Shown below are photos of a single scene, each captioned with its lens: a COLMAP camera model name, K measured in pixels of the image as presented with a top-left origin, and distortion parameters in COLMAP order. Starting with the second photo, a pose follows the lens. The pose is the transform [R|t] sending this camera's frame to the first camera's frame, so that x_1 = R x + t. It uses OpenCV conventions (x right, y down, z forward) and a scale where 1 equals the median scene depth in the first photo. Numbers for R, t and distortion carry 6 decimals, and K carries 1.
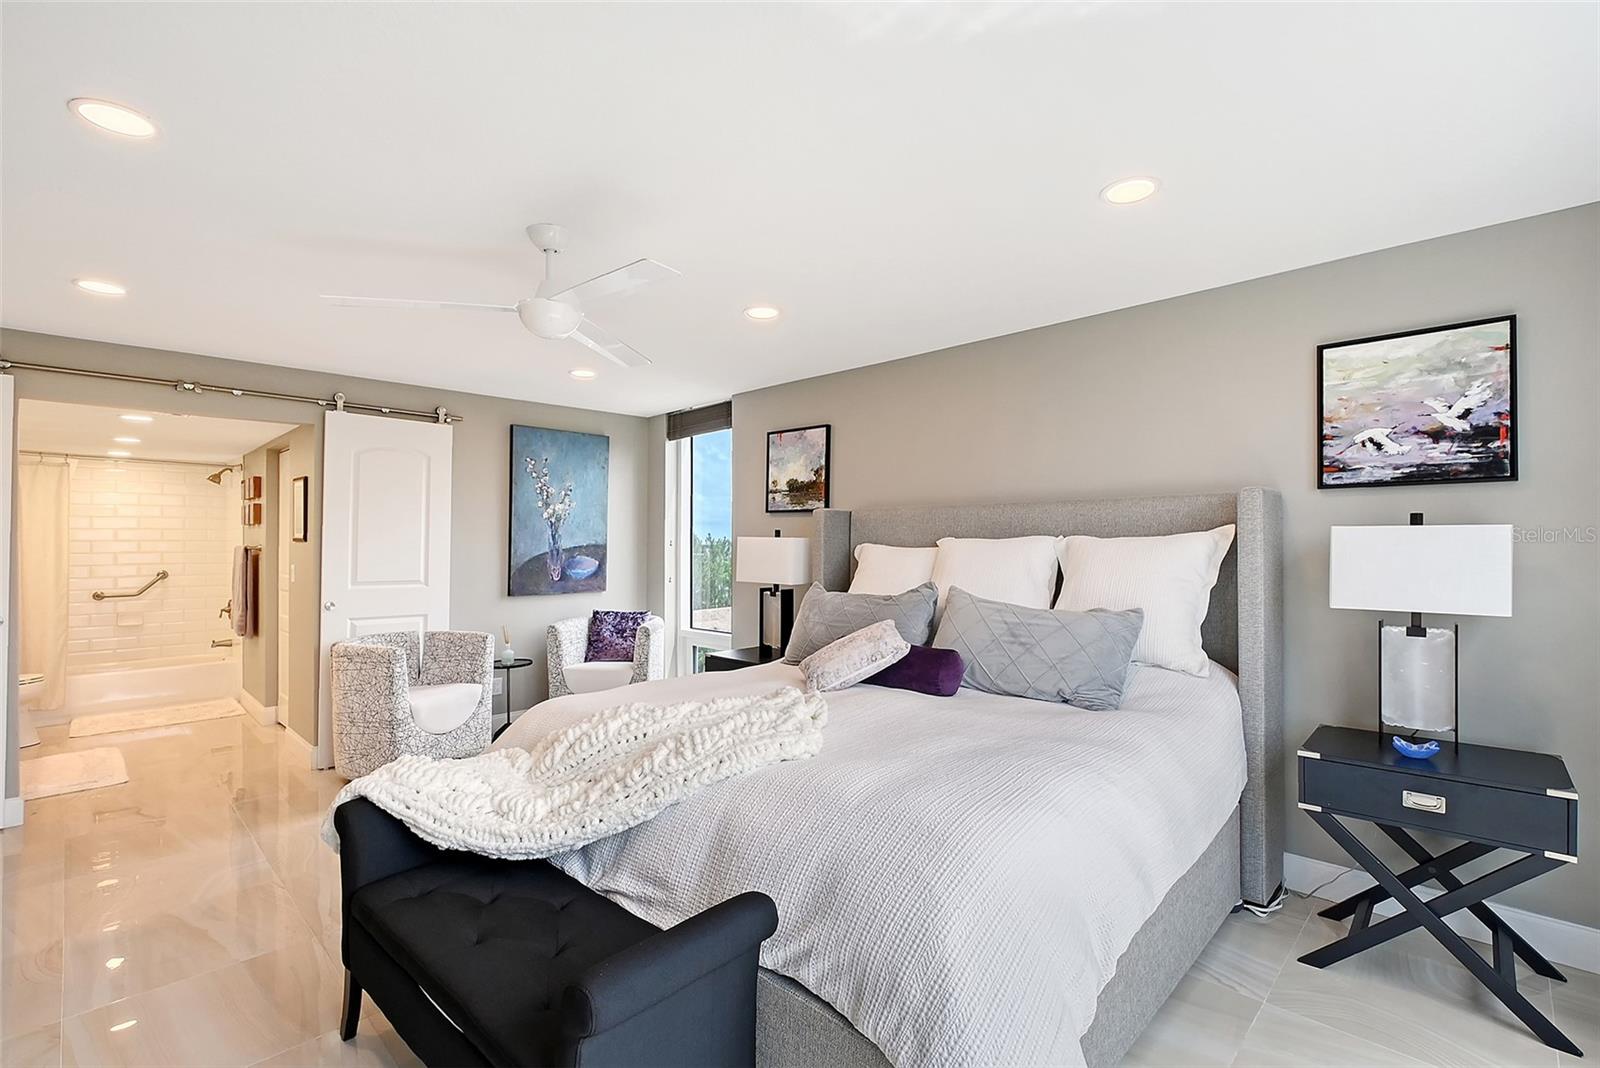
lens RADIAL K [[723.8, 0, 809.3], [0, 723.8, 544.6], [0, 0, 1]] dist [-0.000612, 0.000072]
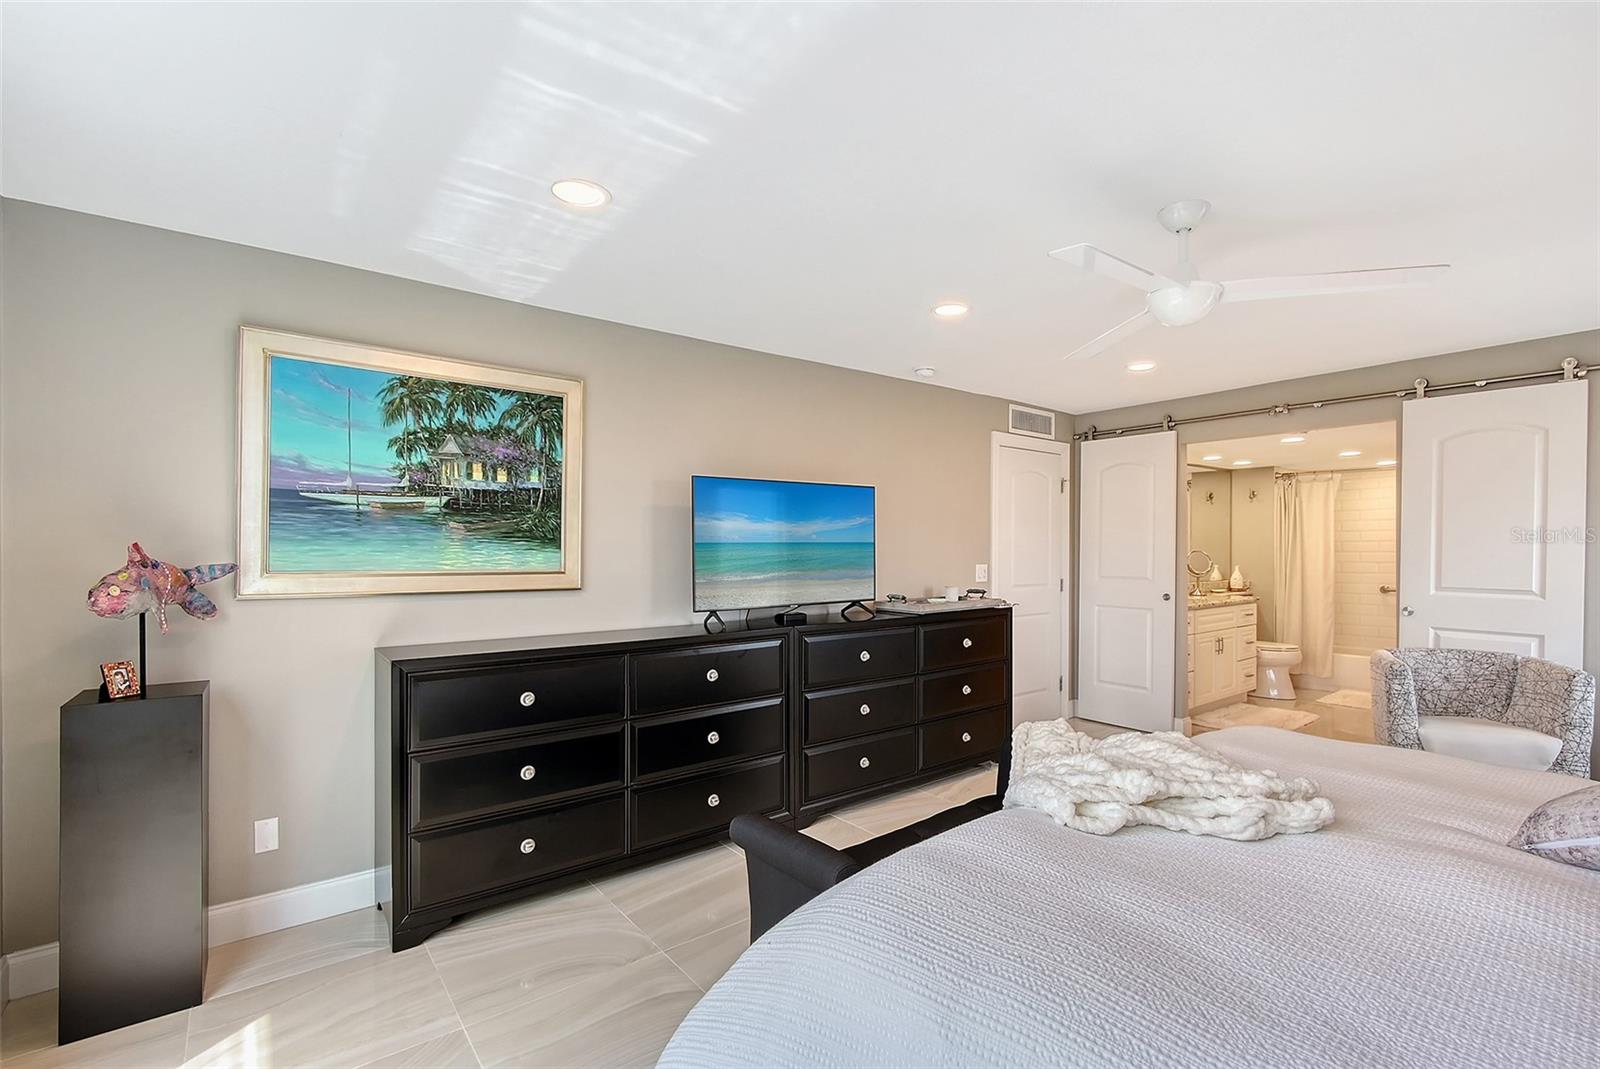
lens RADIAL K [[723.8, 0, 809.3], [0, 723.8, 545.1], [0, 0, 1]] dist [-0.000612, 0.000072]
pose [[-0.150701, 0.000013, -0.988579, 0.362653], [0.002013, 0.999998, -0.000293, -0.000702], [0.988577, -0.002034, -0.150701, 0.372277]]
